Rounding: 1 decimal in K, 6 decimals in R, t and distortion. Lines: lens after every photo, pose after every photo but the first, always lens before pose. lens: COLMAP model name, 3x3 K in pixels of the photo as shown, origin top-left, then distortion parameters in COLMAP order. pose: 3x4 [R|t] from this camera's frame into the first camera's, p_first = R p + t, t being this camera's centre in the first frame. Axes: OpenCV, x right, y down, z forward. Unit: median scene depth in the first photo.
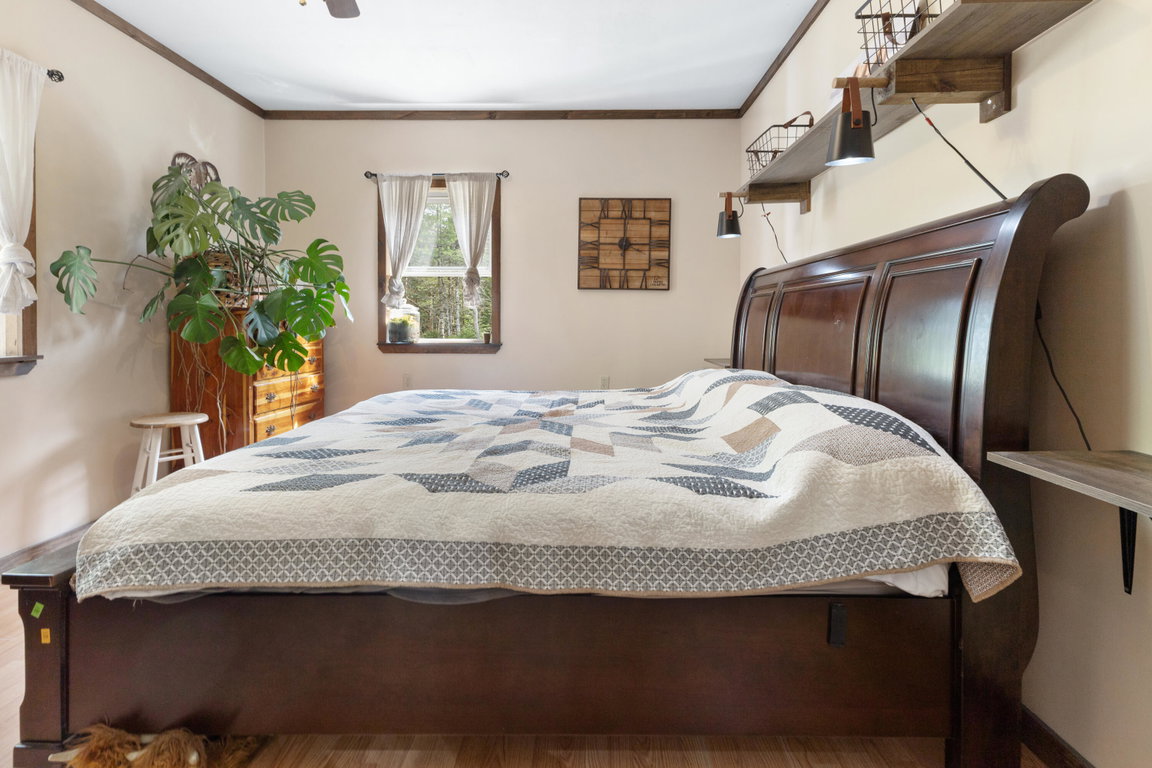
lens RADIAL K [[511.5, 0, 582.6], [0, 511.5, 330.4], [0, 0, 1]] dist [0.000701, 0.000154]
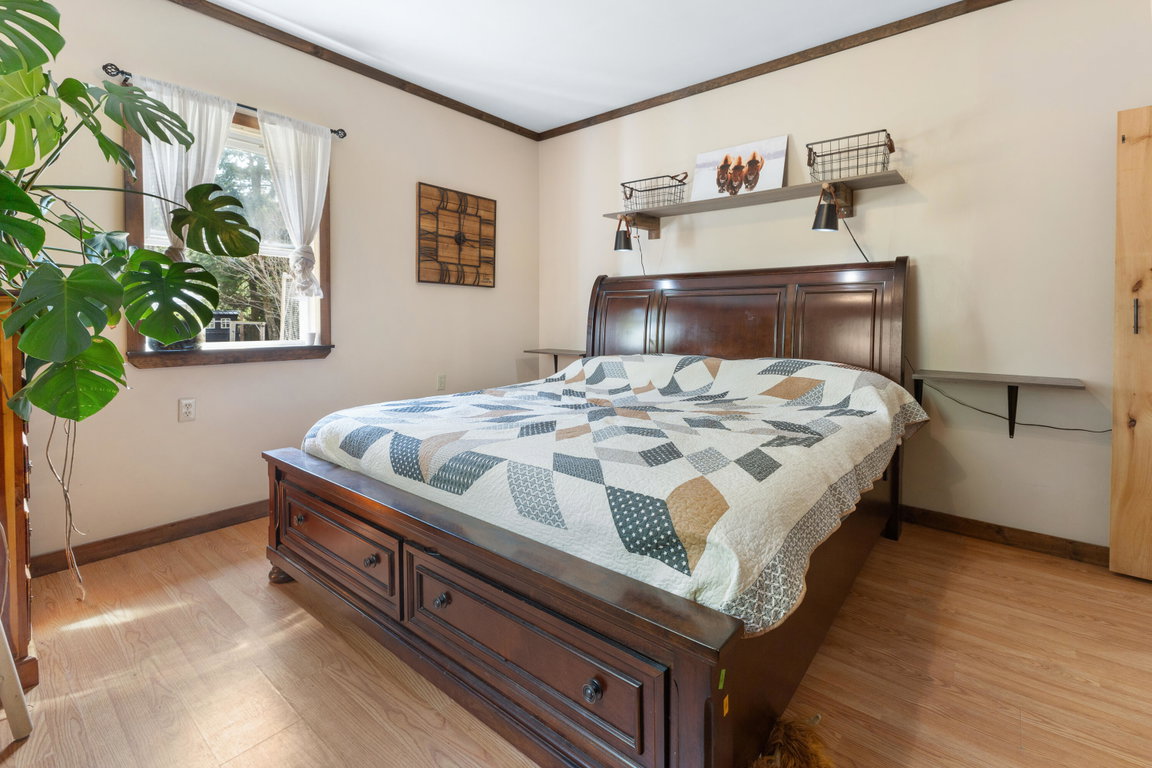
lens RADIAL K [[511.5, 0, 582.6], [0, 511.5, 330.4], [0, 0, 1]] dist [0.000701, 0.000154]
pose [[0.626902, -0.018526, 0.778878, -0.539550], [0.011855, 0.999828, 0.014240, -0.003511], [-0.779008, 0.000307, 0.627014, 0.199208]]
